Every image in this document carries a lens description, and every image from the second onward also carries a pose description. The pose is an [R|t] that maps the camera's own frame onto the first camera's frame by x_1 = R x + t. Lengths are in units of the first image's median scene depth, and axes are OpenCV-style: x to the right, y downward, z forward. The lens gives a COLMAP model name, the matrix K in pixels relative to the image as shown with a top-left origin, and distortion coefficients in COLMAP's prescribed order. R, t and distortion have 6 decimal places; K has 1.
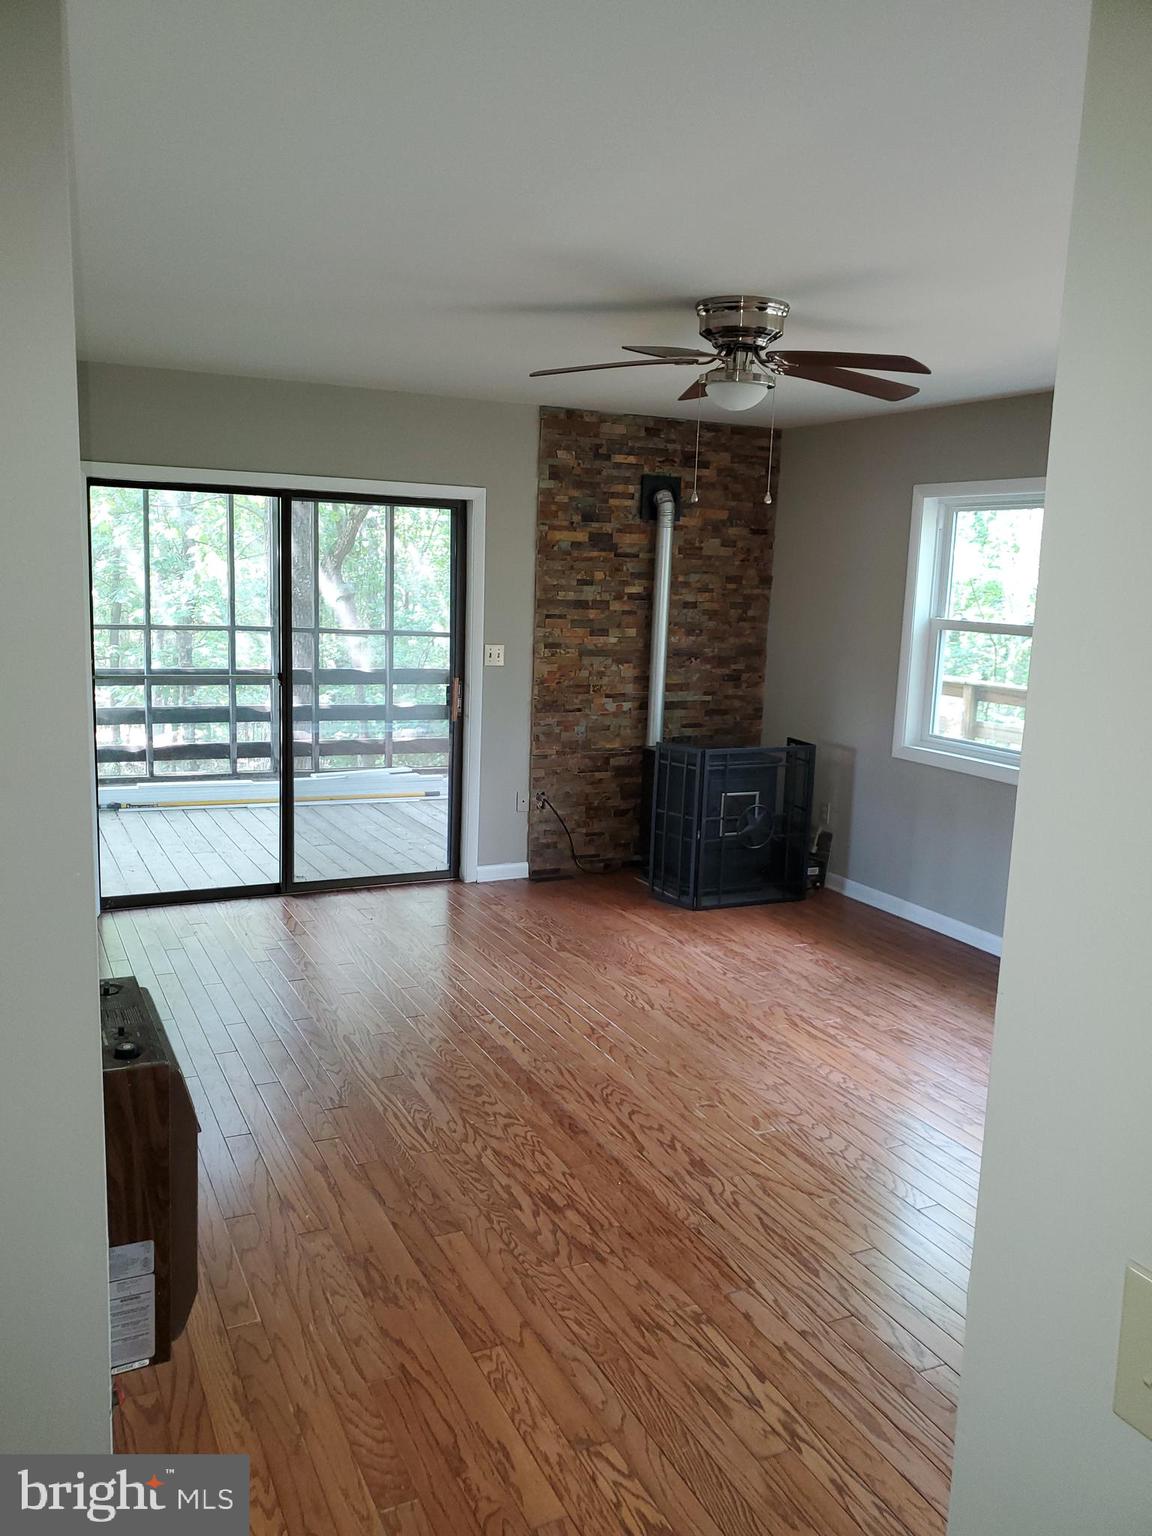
lens RADIAL K [[1184.6, 0, 576.0], [0, 1184.6, 768.0], [0, 0, 1]] dist [0.019437, -0.008720]
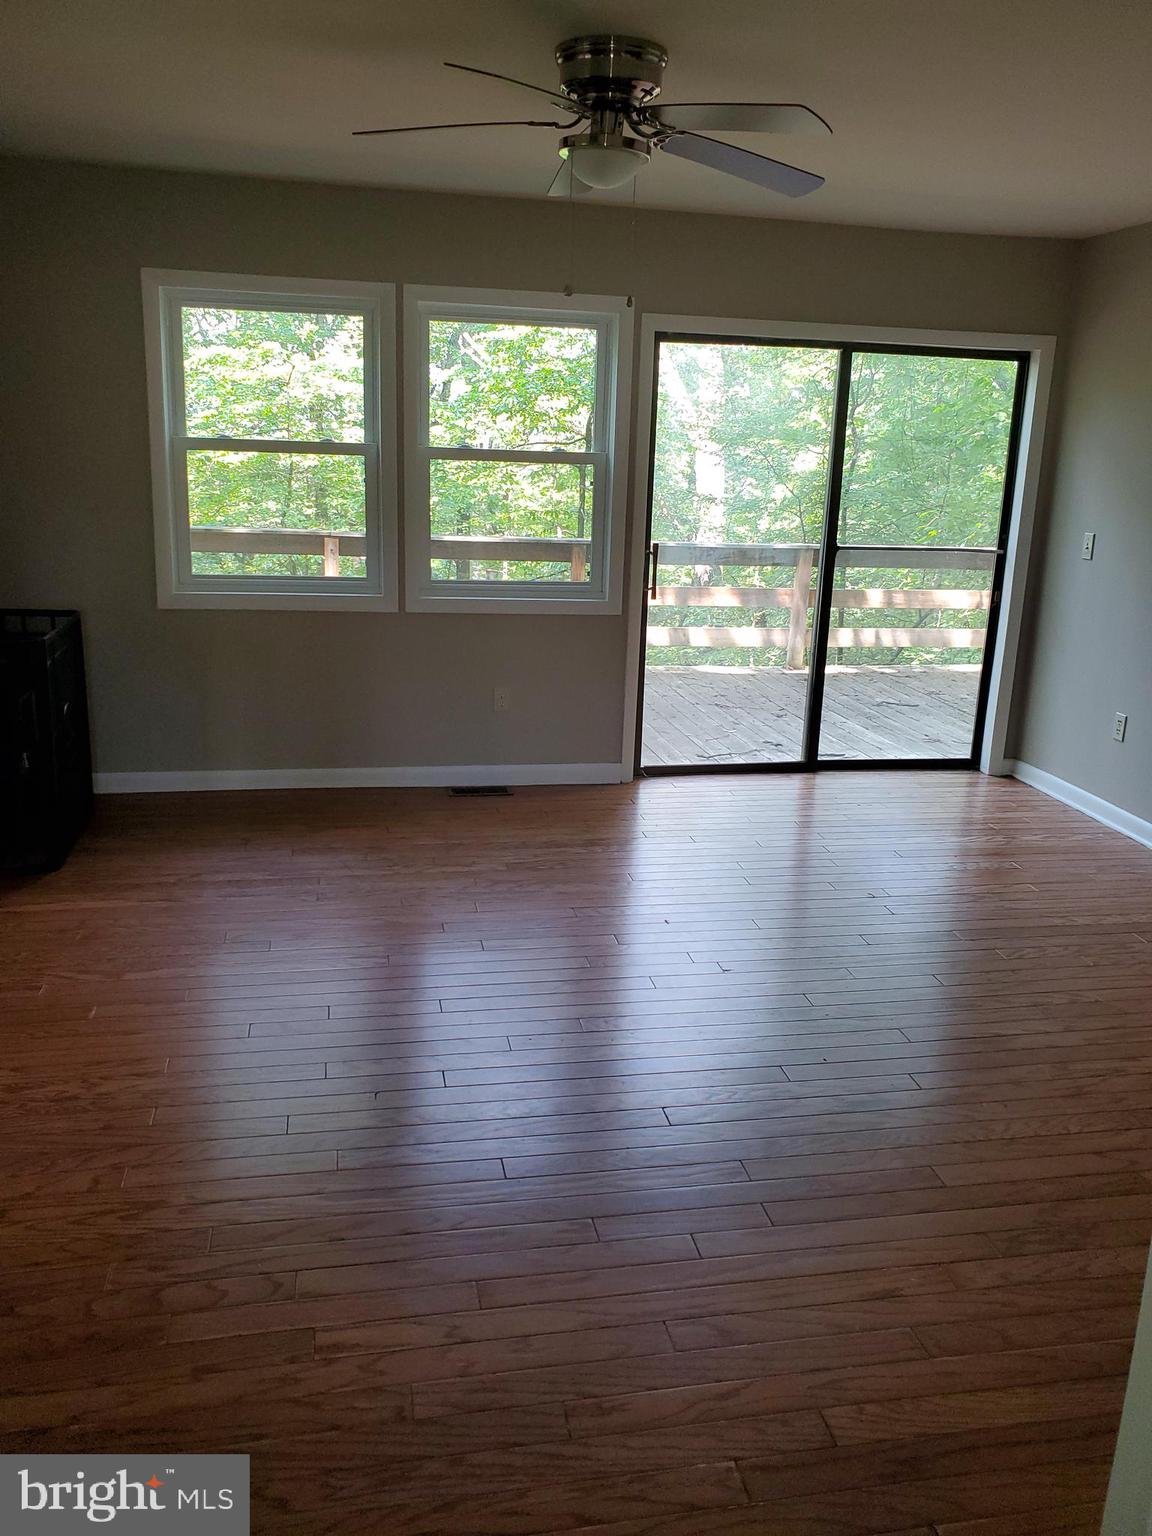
lens RADIAL K [[1183.9, 0, 561.5], [0, 1183.9, 754.1], [0, 0, 1]] dist [0.097100, -0.160335]
pose [[0.274885, -0.277647, 0.920516, -0.635221], [0.140703, 0.958707, 0.247150, -0.112113], [-0.951126, 0.061582, 0.302600, 0.686651]]
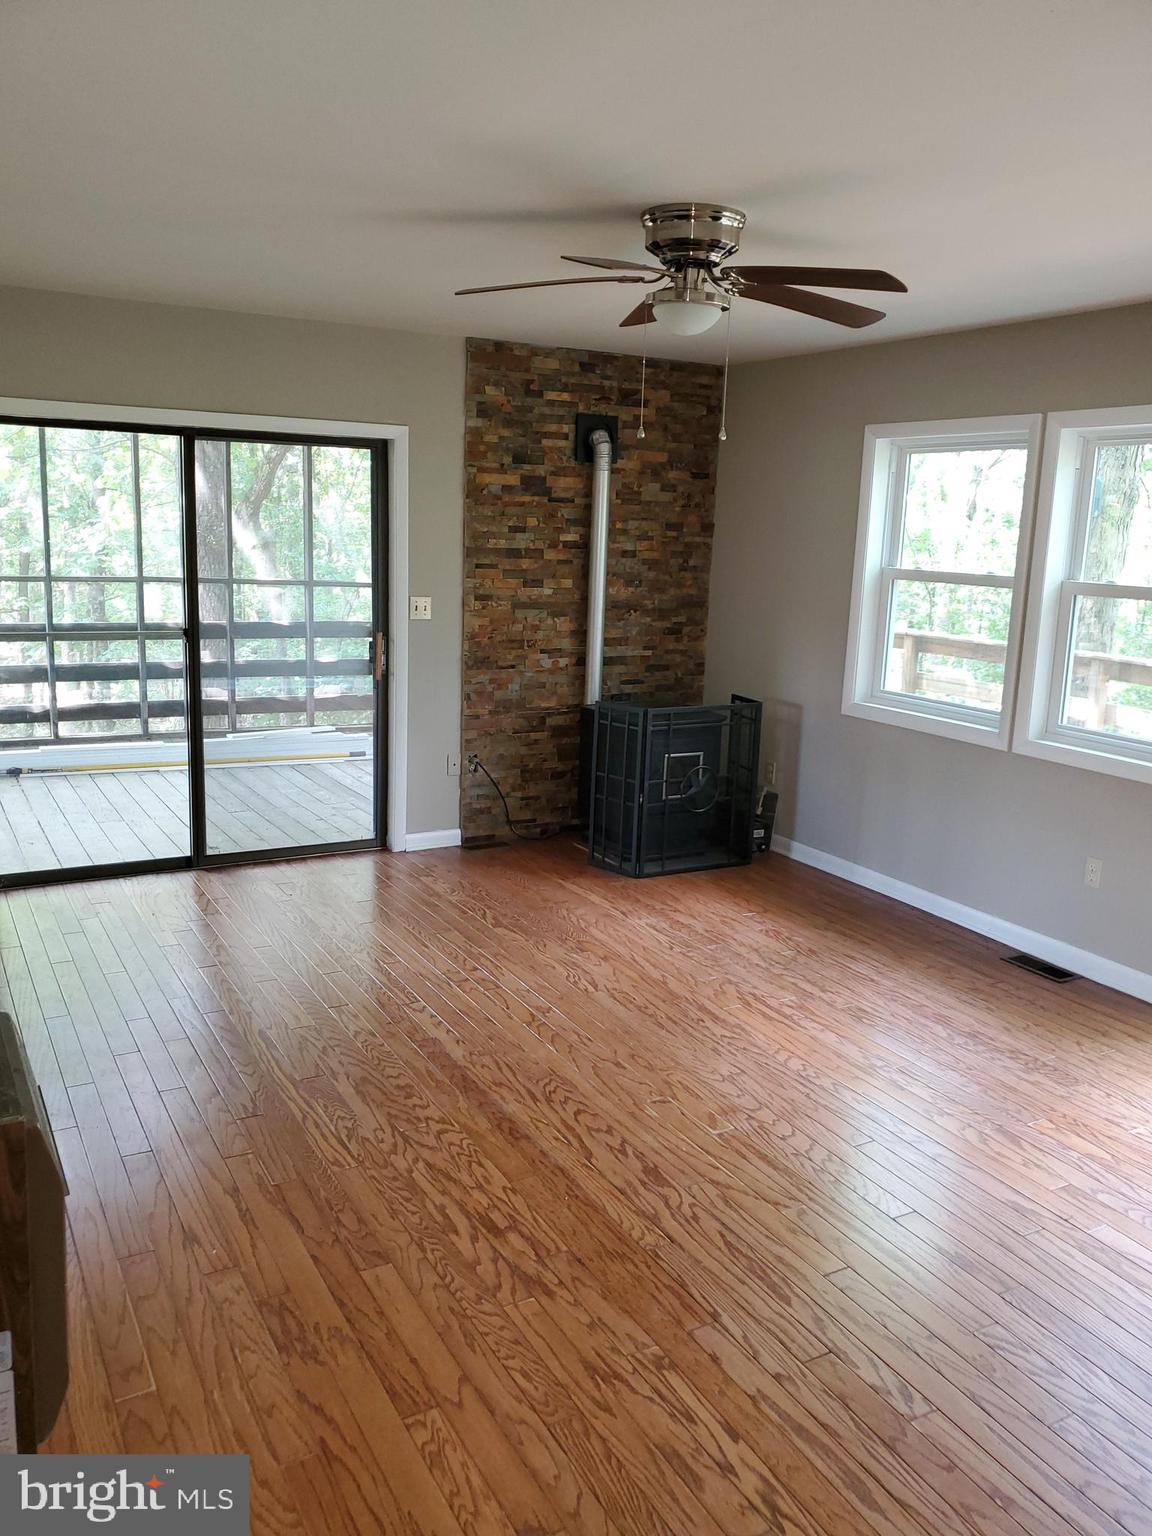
lens RADIAL K [[1184.6, 0, 576.0], [0, 1184.6, 768.0], [0, 0, 1]] dist [0.019437, -0.008720]
pose [[0.998238, -0.011550, 0.058196, -0.003812], [0.009094, 0.999064, 0.042301, -0.011685], [-0.058630, -0.041697, 0.997409, 0.084663]]
